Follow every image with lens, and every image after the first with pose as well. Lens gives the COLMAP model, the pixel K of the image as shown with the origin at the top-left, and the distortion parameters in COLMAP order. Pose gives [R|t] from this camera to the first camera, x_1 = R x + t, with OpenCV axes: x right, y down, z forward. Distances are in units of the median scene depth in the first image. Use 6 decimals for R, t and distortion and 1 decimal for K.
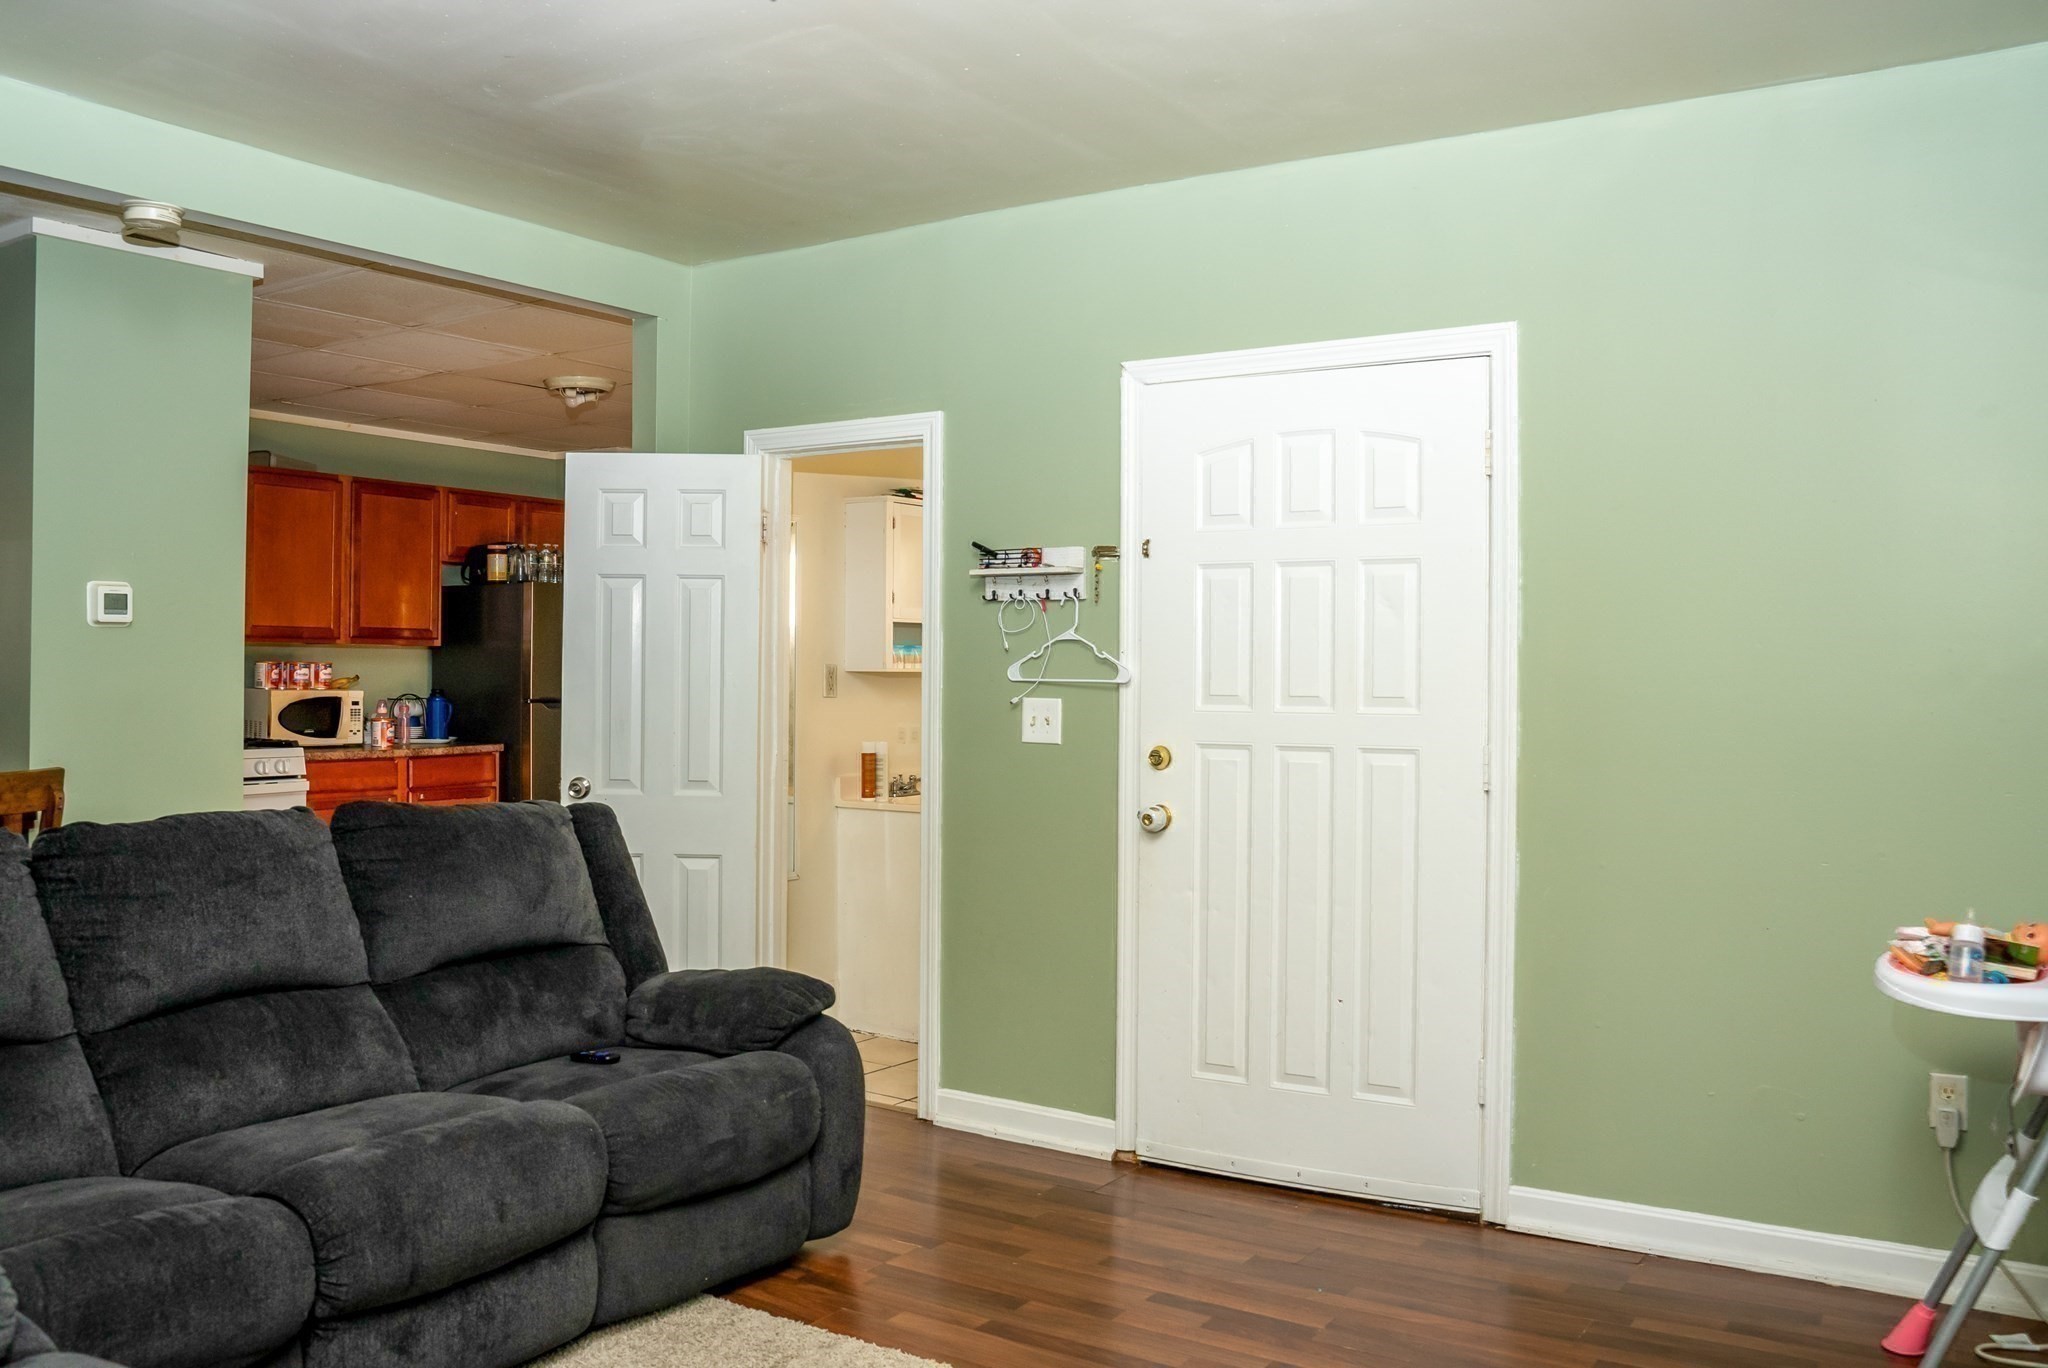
lens RADIAL K [[1651.9, 0, 1002.6], [0, 1651.9, 684.6], [0, 0, 1]] dist [-0.067181, 0.000918]
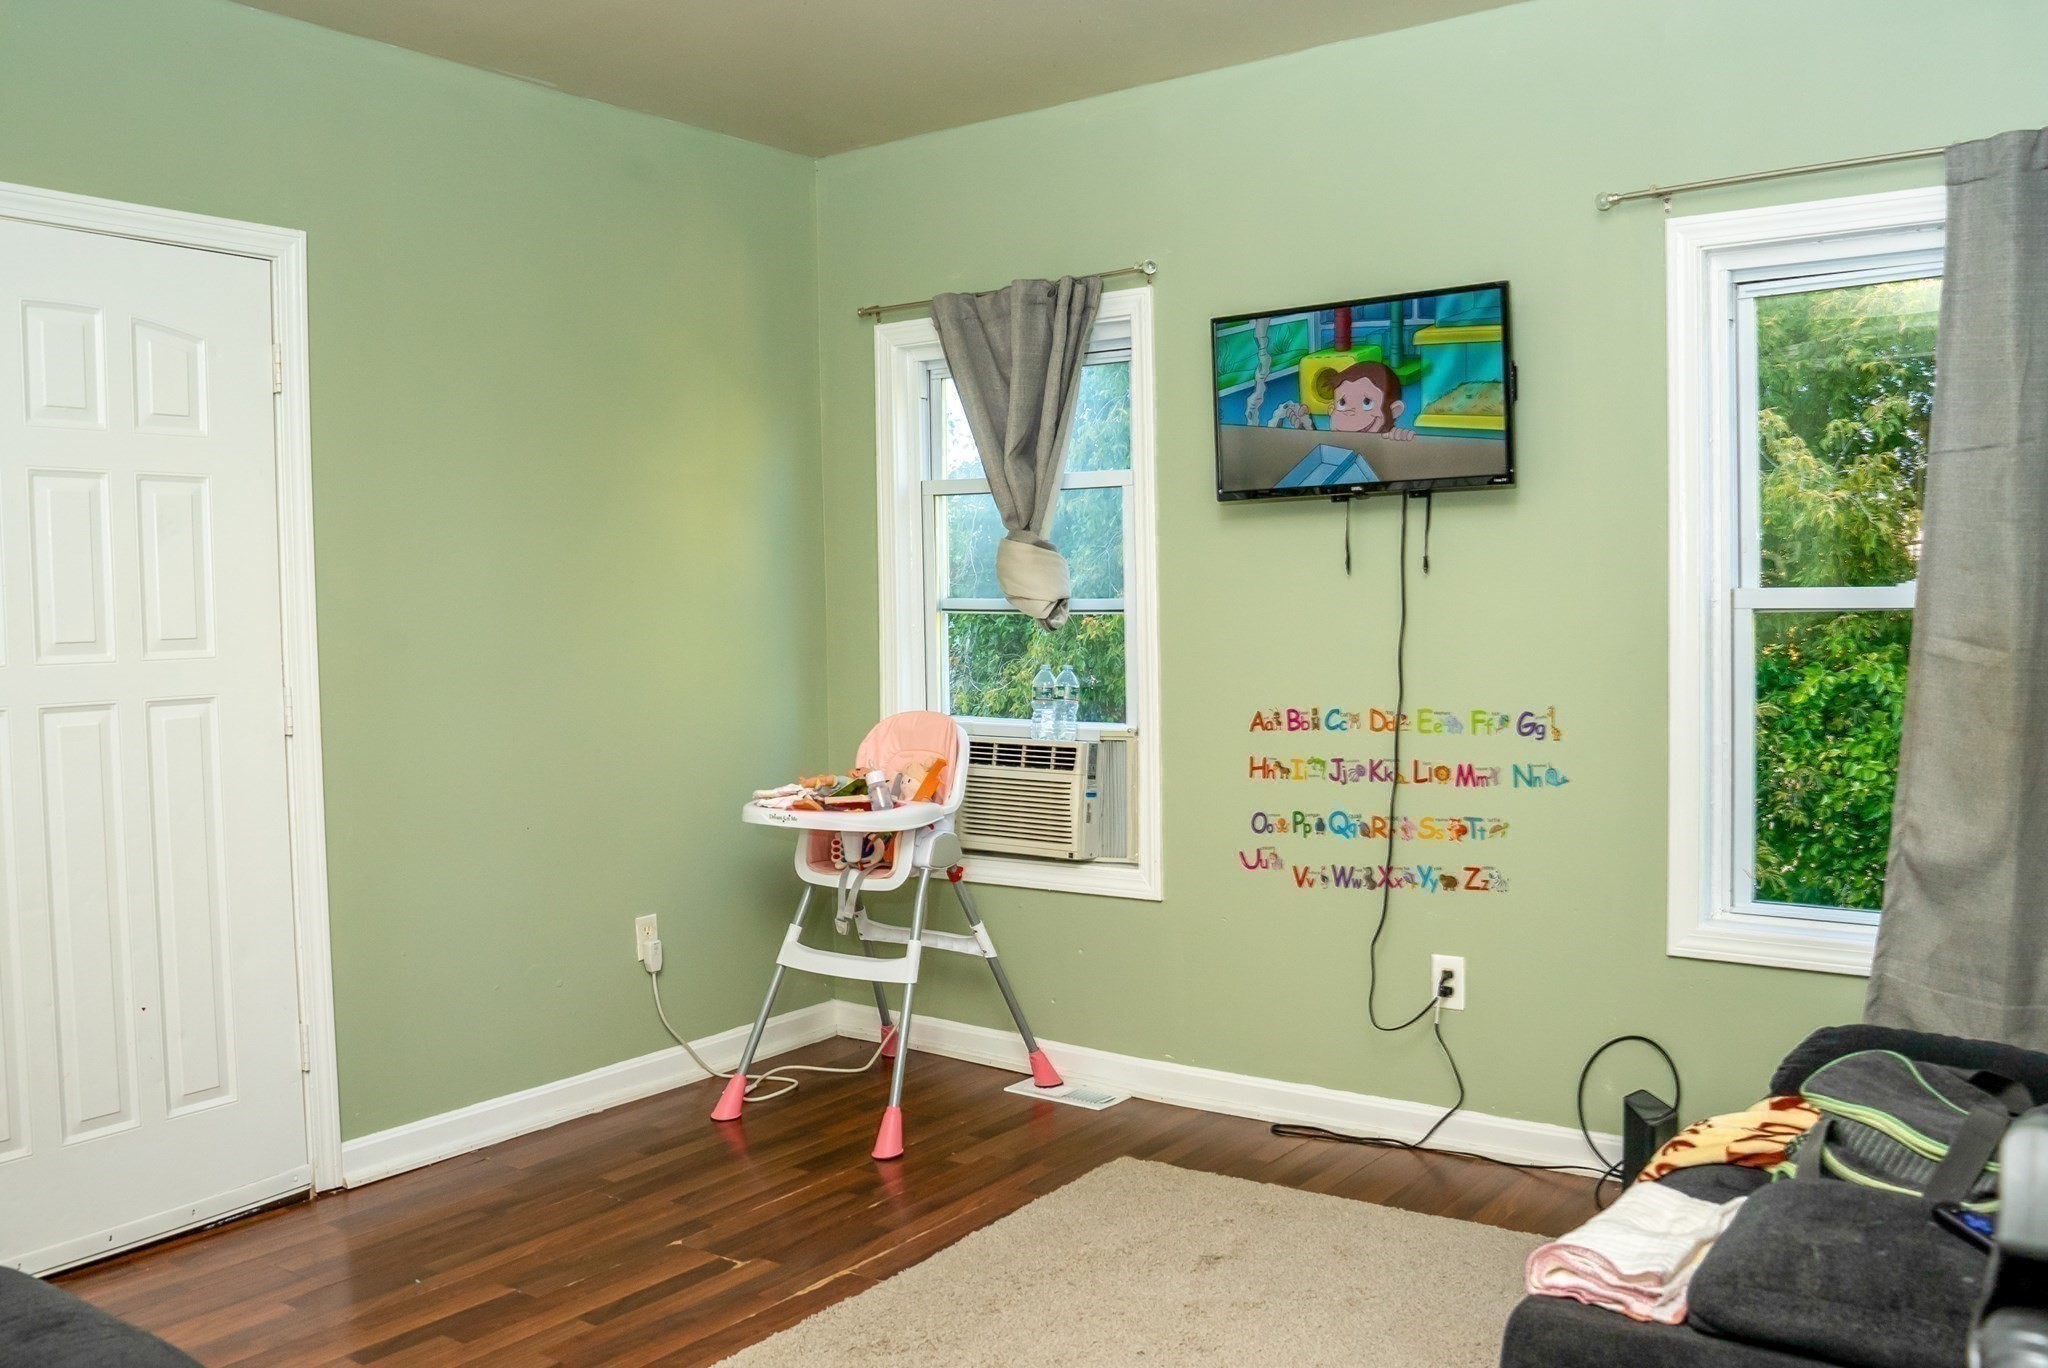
lens RADIAL K [[1728.8, 0, 1025.7], [0, 1728.8, 698.6], [0, 0, 1]] dist [-0.077735, -0.000275]
pose [[0.042065, -0.059669, 0.997332, -0.656326], [0.023126, 0.998006, 0.058734, -0.002752], [-0.998847, 0.020593, 0.043361, 0.557255]]
